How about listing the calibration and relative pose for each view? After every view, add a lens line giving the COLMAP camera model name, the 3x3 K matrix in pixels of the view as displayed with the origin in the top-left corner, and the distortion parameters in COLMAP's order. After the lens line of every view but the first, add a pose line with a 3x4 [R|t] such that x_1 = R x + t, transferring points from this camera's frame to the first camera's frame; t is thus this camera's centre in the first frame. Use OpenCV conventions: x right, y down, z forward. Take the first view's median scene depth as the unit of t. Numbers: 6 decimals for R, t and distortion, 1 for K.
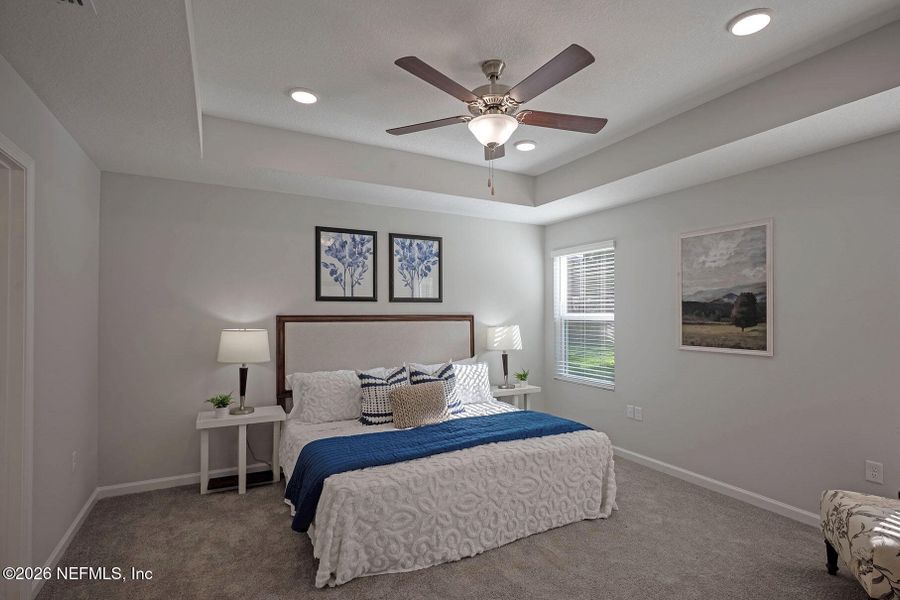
lens RADIAL K [[431.5, 0, 454.9], [0, 431.5, 313.3], [0, 0, 1]] dist [-0.000133, 0.001806]
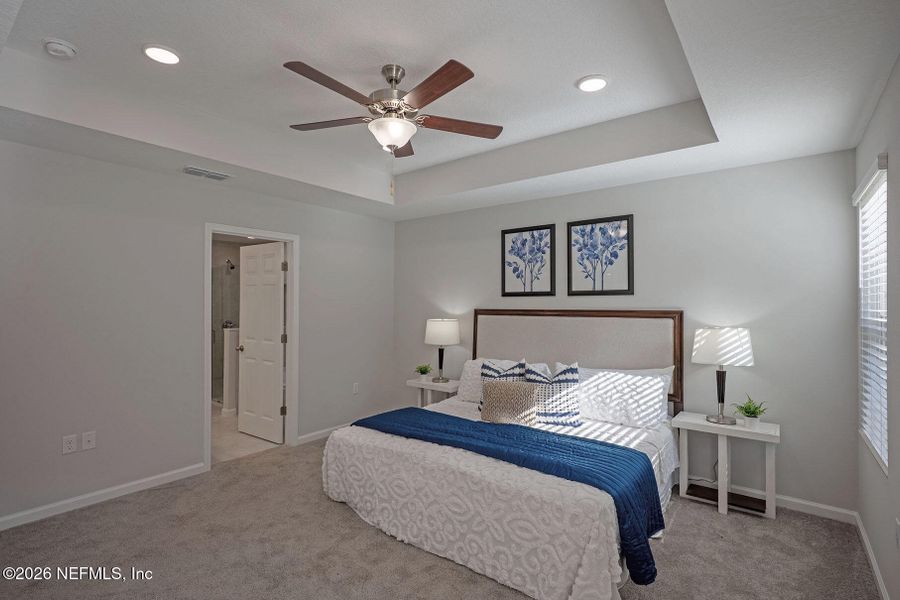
lens RADIAL K [[431.5, 0, 456.2], [0, 431.5, 302.4], [0, 0, 1]] dist [-0.000133, 0.001806]
pose [[0.419173, -0.004919, -0.907893, 0.626695], [-0.001749, 0.999979, -0.006225, -0.006306], [0.907905, 0.004197, 0.419156, 0.404694]]
